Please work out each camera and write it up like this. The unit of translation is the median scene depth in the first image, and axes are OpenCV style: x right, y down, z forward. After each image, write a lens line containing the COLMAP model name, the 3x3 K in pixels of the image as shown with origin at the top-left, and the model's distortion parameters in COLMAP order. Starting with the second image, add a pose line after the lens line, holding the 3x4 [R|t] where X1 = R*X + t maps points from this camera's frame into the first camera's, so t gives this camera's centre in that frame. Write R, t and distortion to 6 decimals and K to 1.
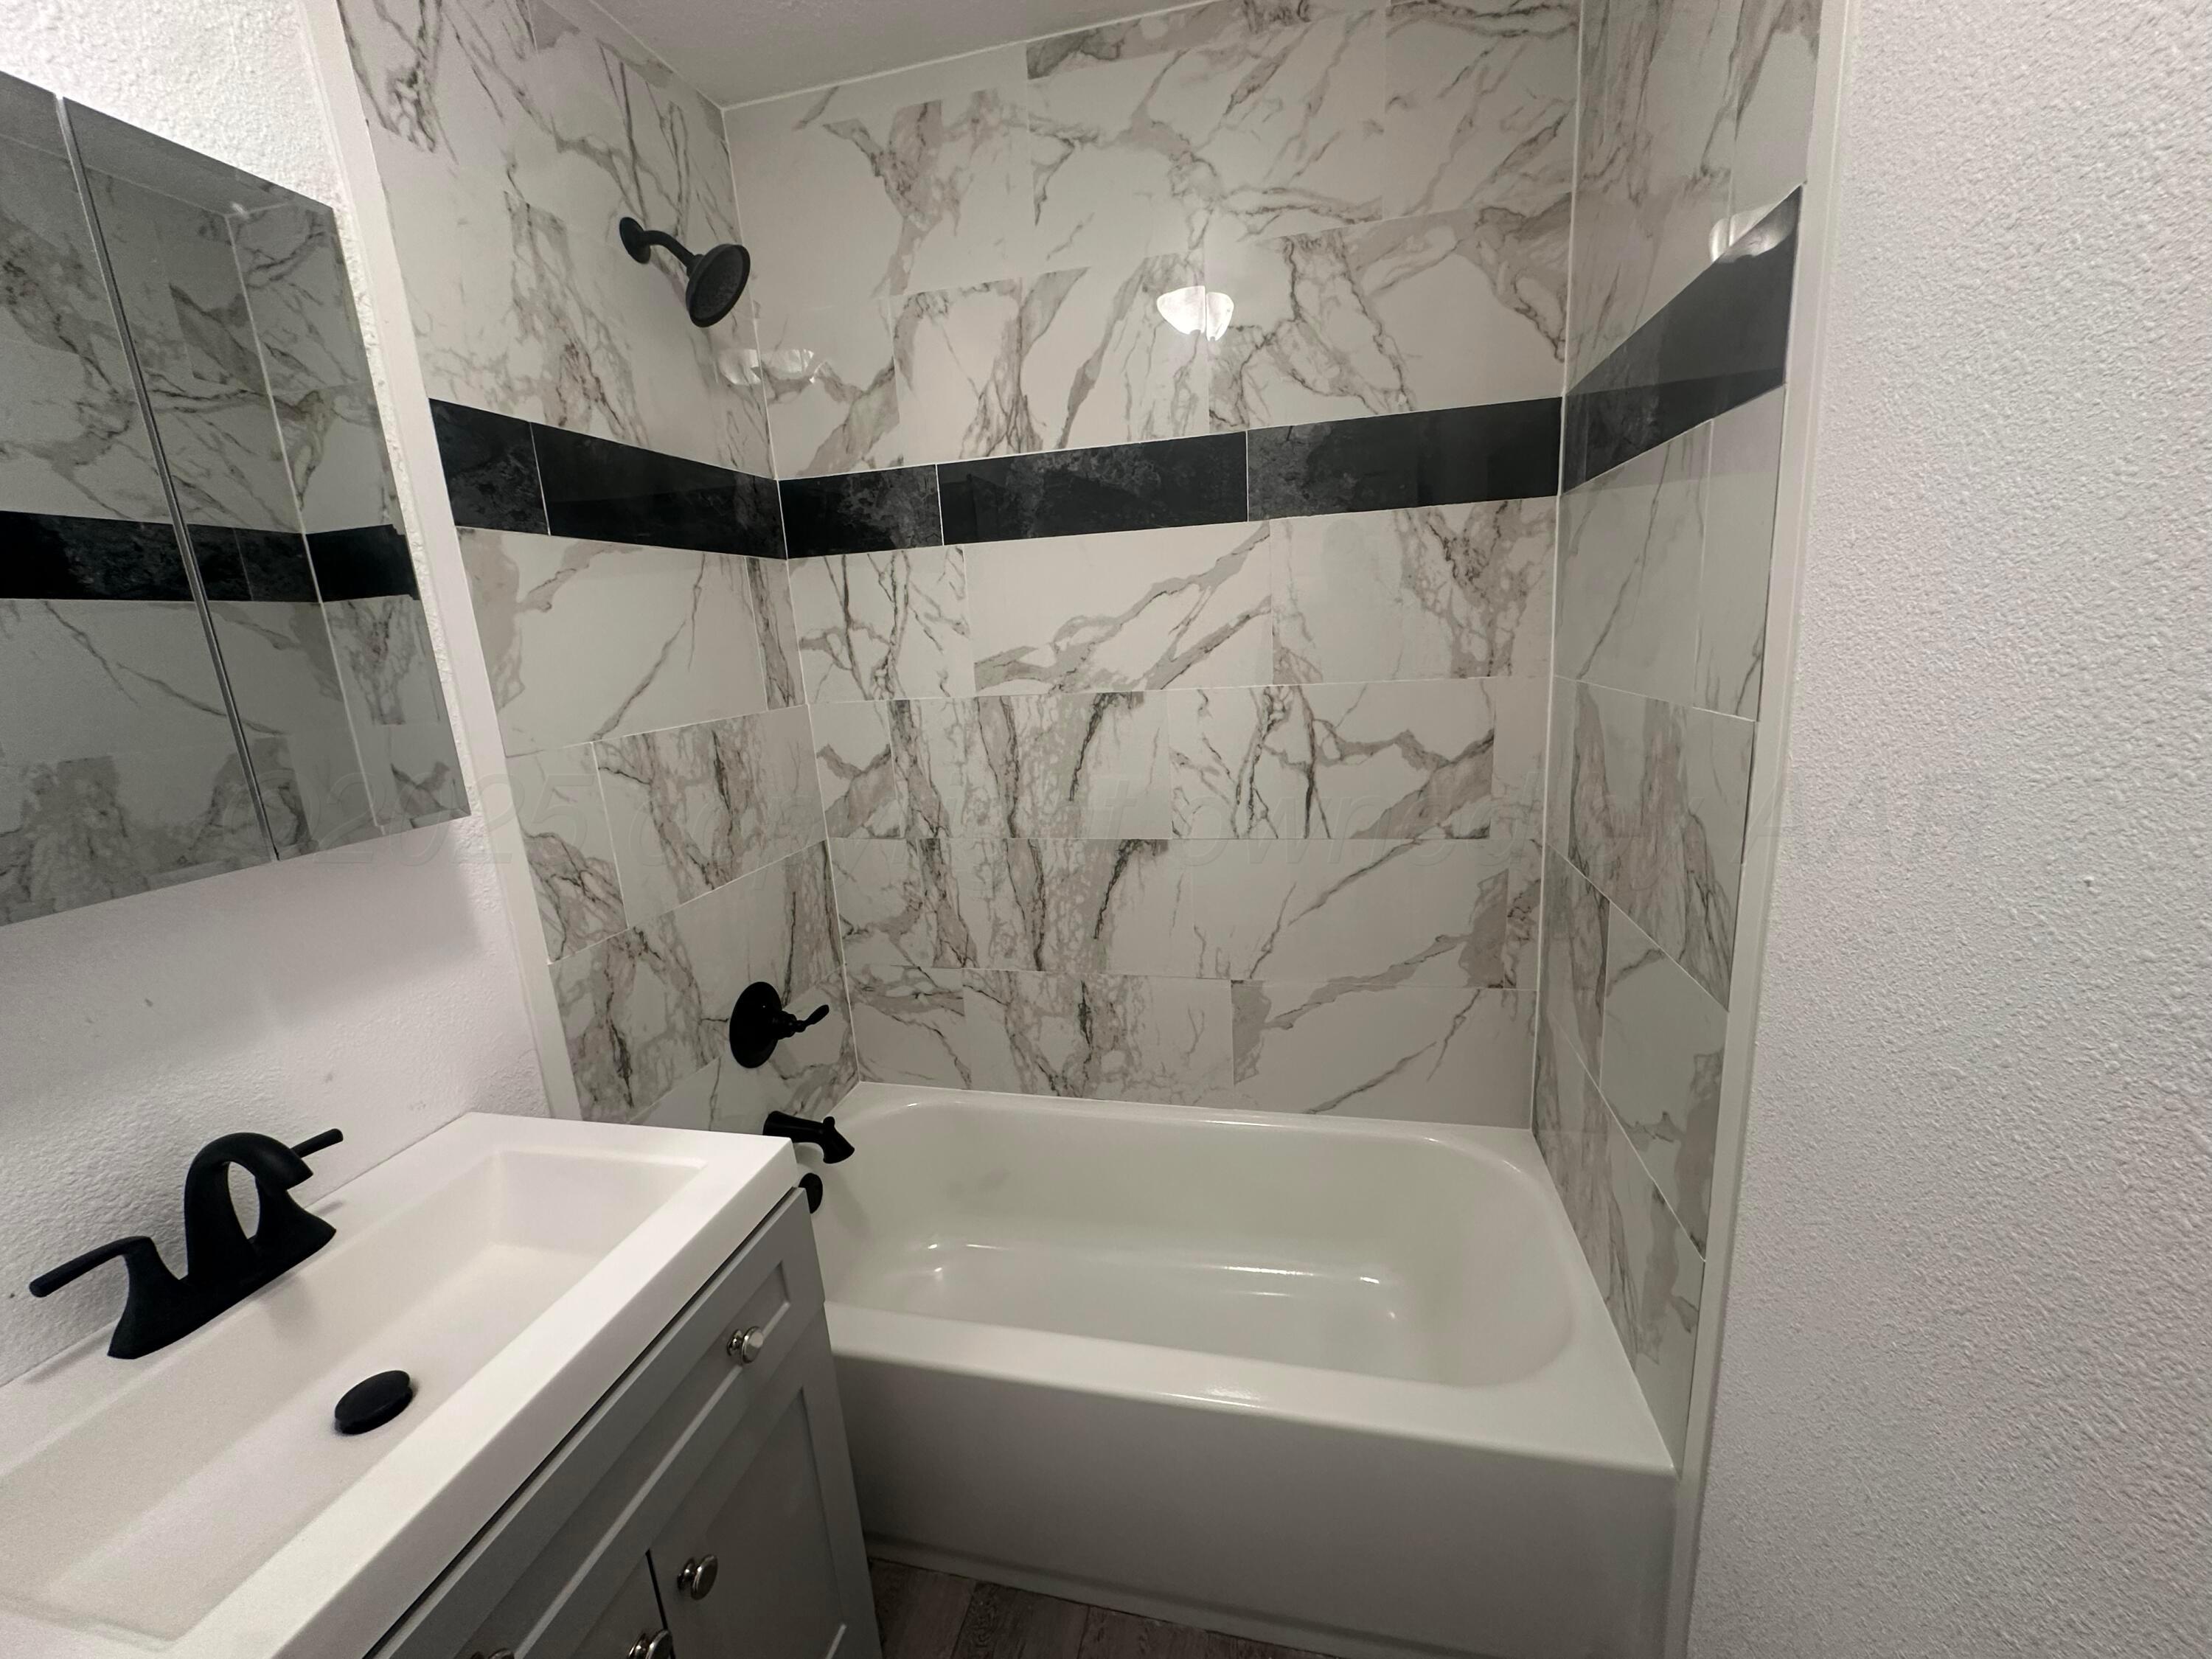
lens RADIAL K [[877.2, 0, 1106.0], [0, 877.2, 829.5], [0, 0, 1]] dist [0.001994, -0.000387]
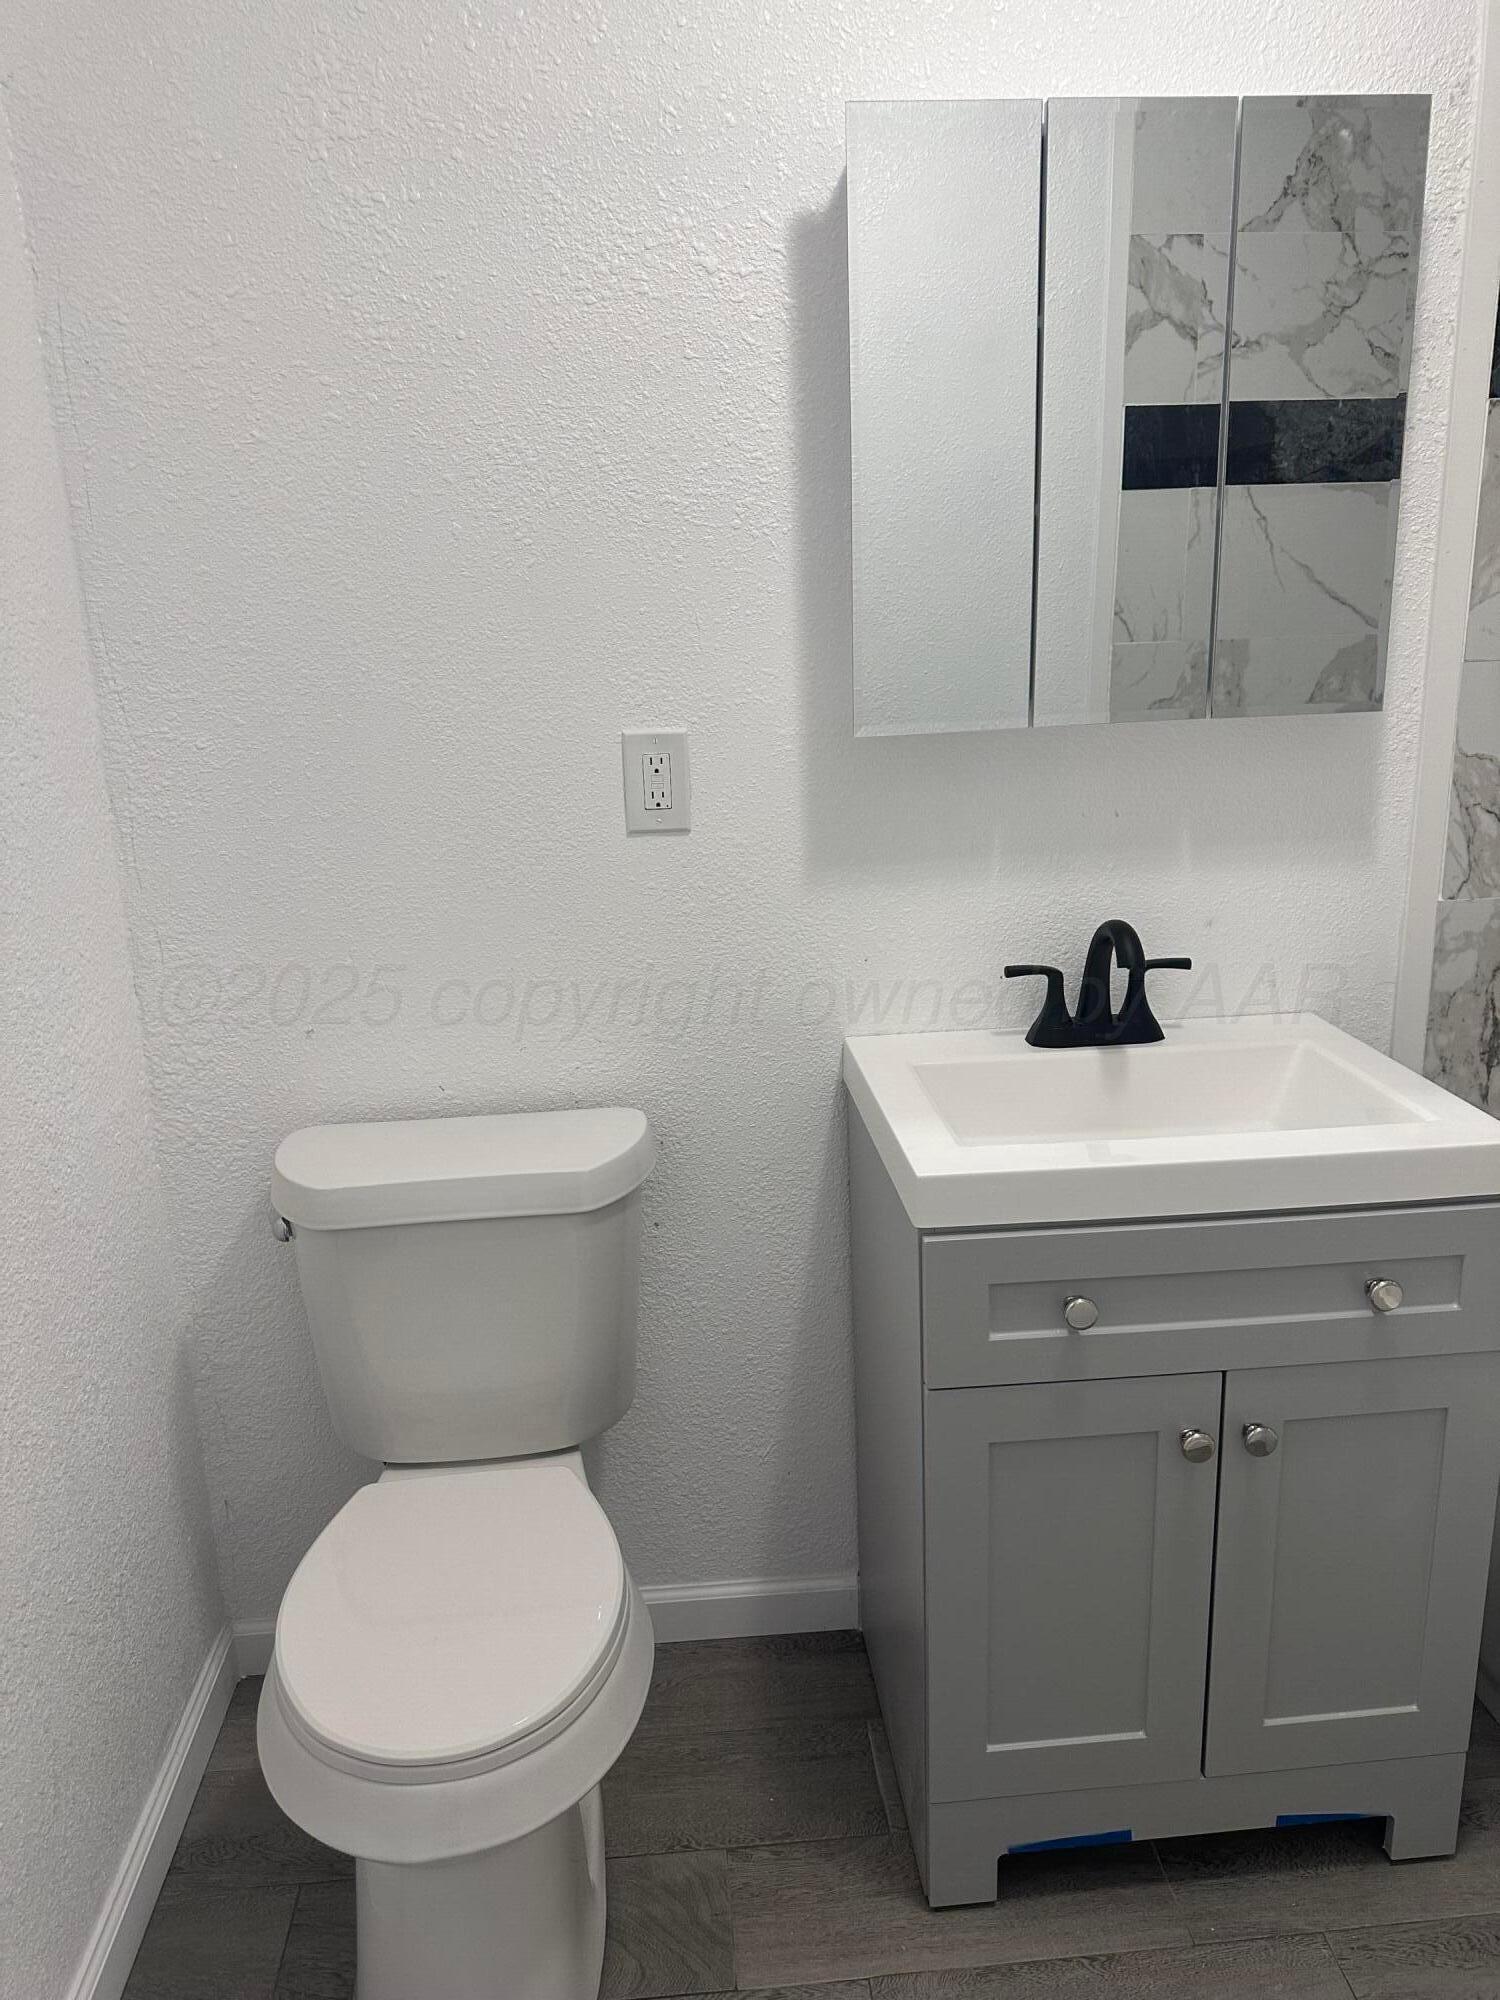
lens RADIAL K [[1435.0, 0, 750.0], [0, 1435.0, 1000.0], [0, 0, 1]] dist [0.064977, -0.088859]
pose [[0.306217, 0.299205, -0.903719, 0.376477], [-0.198991, 0.948469, 0.246595, 0.018312], [0.930932, 0.104320, 0.349977, -0.116266]]
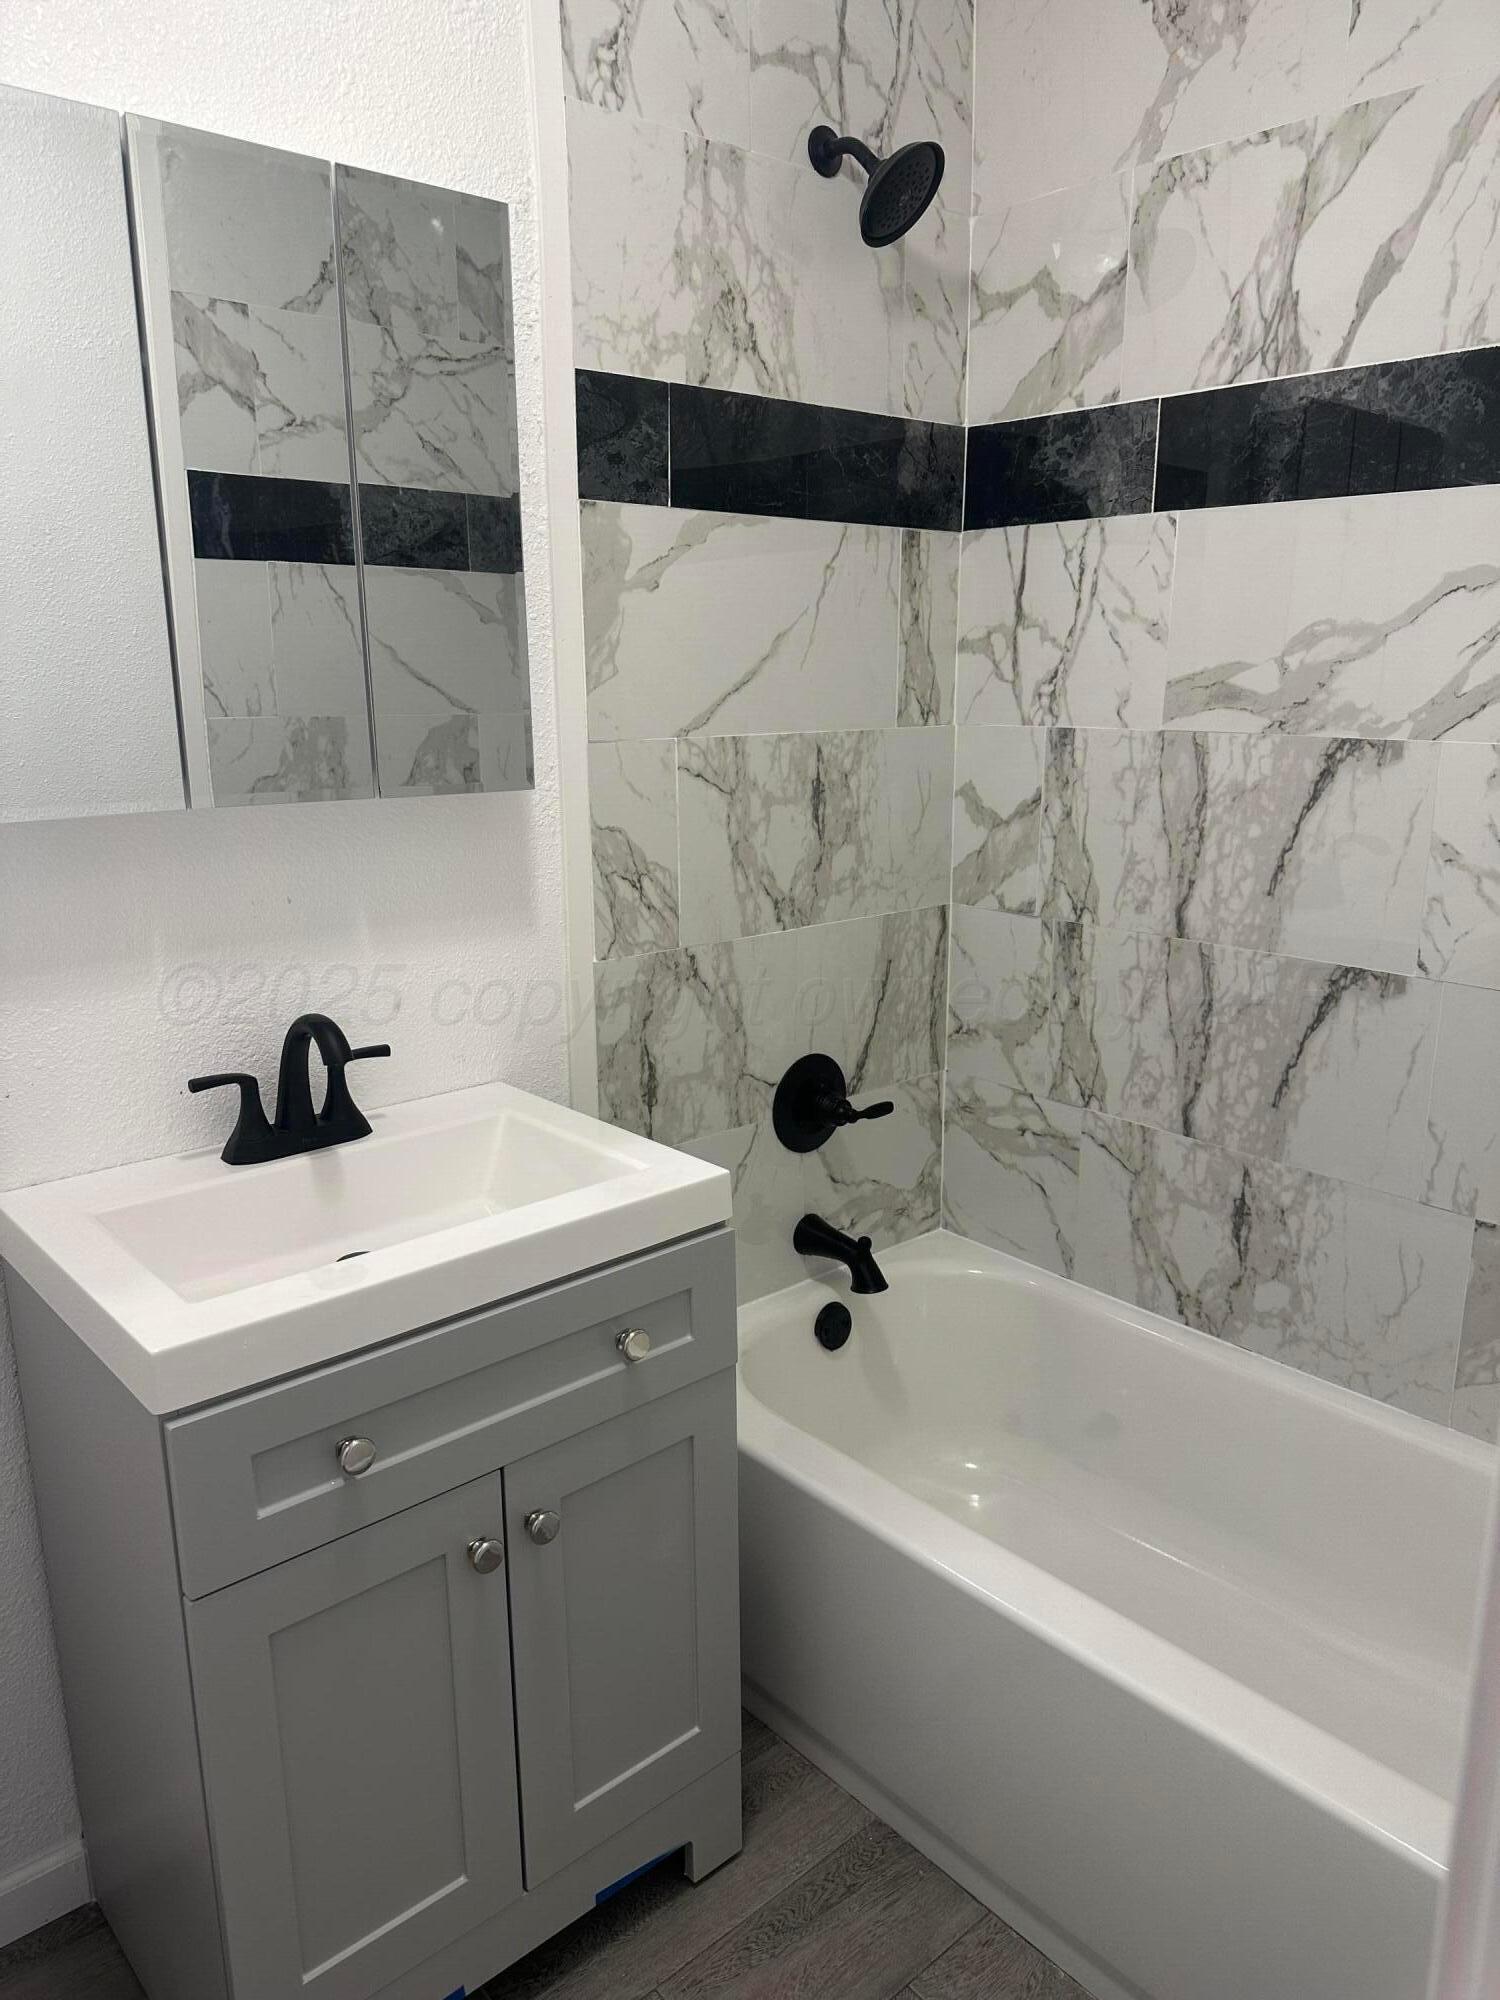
lens RADIAL K [[1389.0, 0, 742.7], [0, 1389.0, 1008.6], [0, 0, 1]] dist [0.118720, -0.165133]
pose [[0.812589, 0.193632, -0.549732, 0.255909], [-0.175436, 0.980717, 0.086117, 0.031647], [0.555807, 0.026465, 0.830890, -0.131651]]
